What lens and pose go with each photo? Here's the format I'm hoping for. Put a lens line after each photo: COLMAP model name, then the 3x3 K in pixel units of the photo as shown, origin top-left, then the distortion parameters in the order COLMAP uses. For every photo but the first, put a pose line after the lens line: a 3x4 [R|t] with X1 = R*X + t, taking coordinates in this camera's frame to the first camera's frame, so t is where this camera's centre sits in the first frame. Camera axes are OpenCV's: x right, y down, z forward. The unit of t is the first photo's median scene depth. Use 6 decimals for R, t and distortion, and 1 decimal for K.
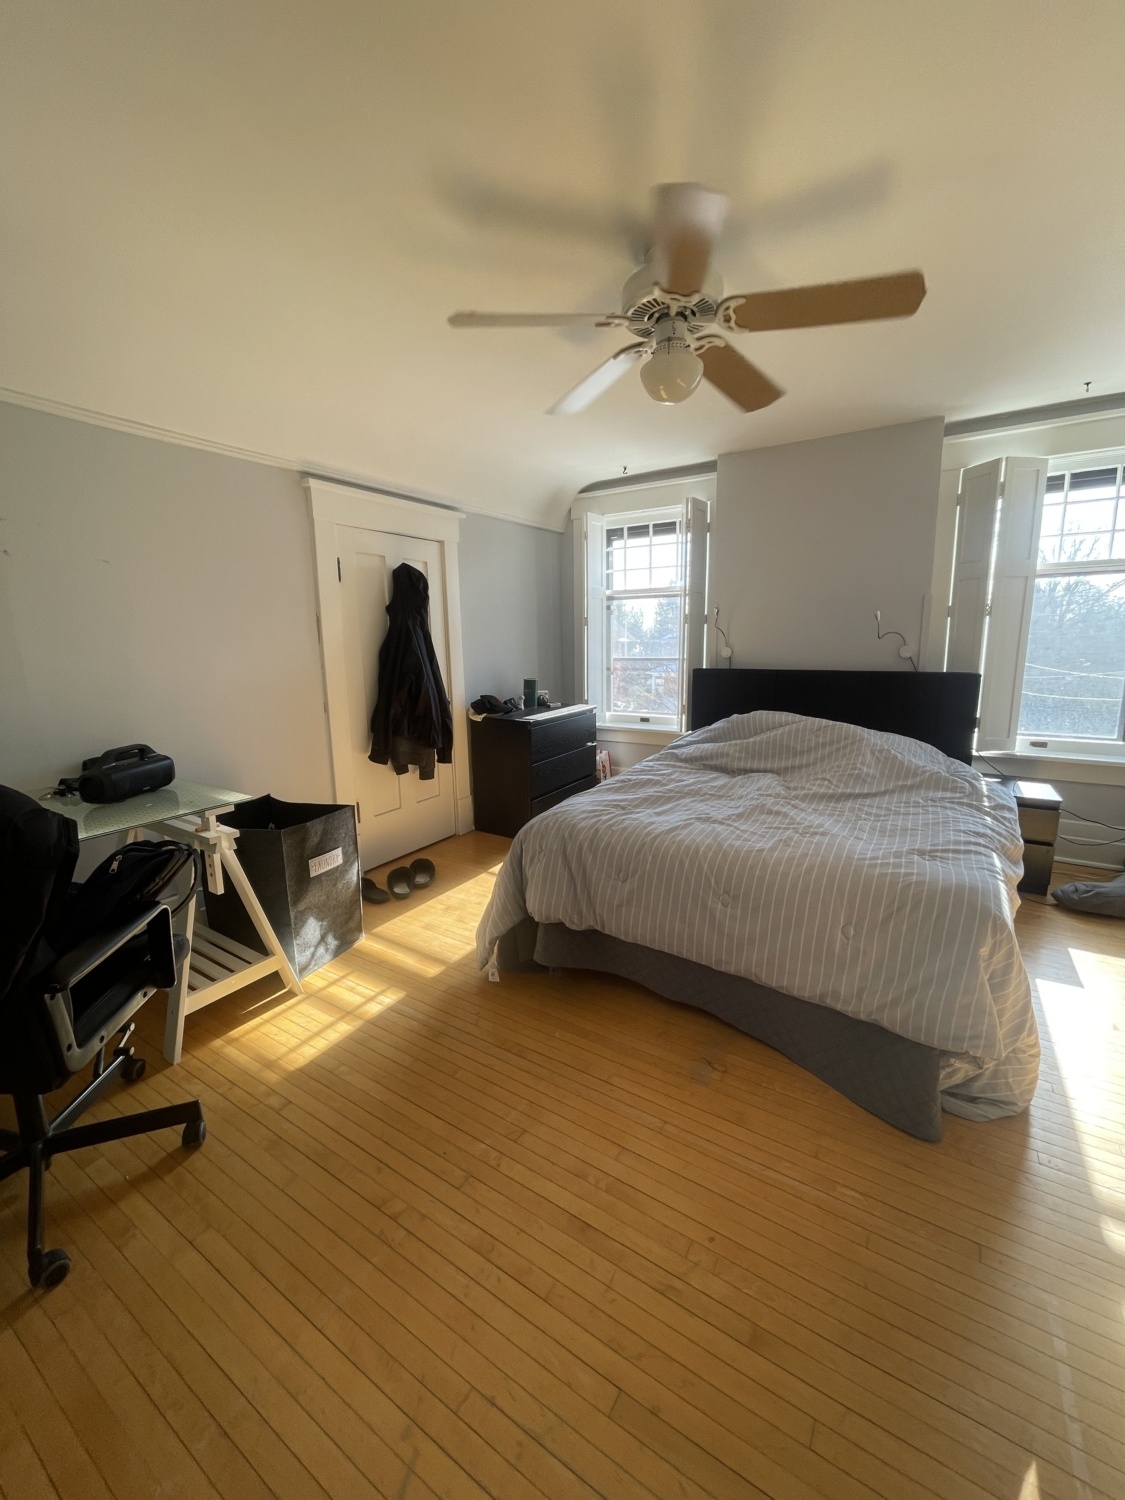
lens RADIAL K [[600.8, 0, 564.9], [0, 600.8, 743.3], [0, 0, 1]] dist [0.007581, -0.000083]
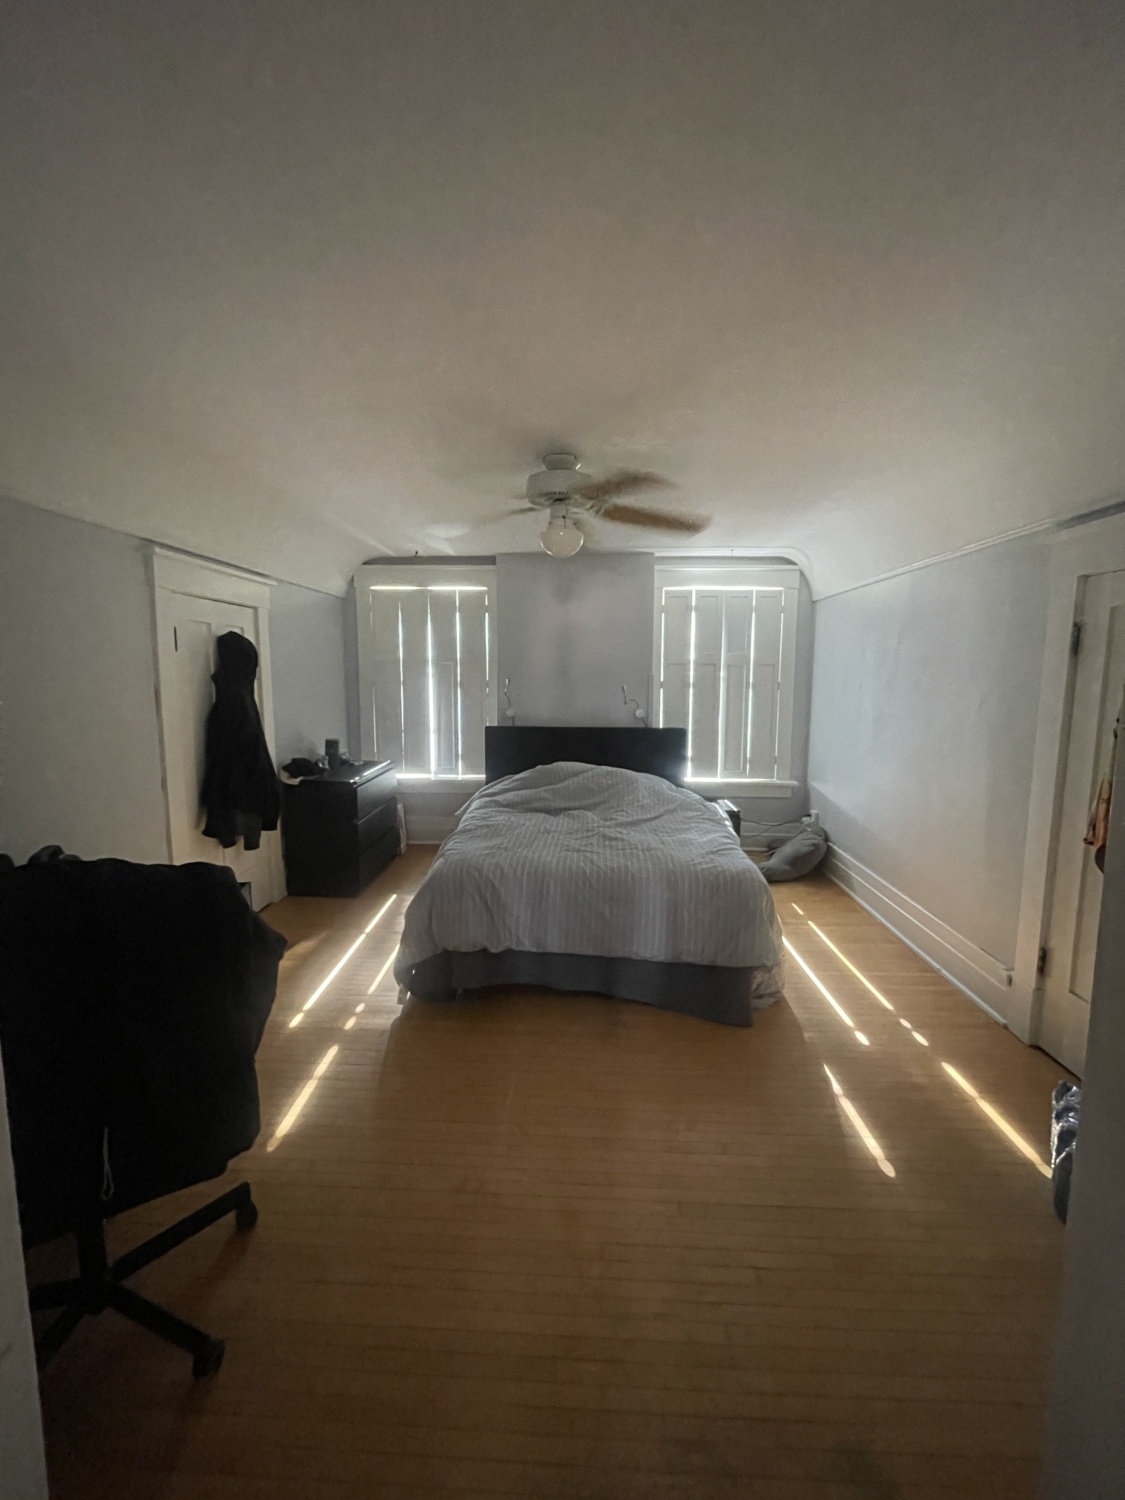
lens RADIAL K [[600.8, 0, 551.3], [0, 600.8, 749.3], [0, 0, 1]] dist [0.007581, -0.000083]
pose [[0.866701, -0.042913, 0.496979, -0.321862], [0.069612, 0.996949, -0.035315, -0.036435], [-0.493947, 0.065203, 0.867044, -0.101731]]
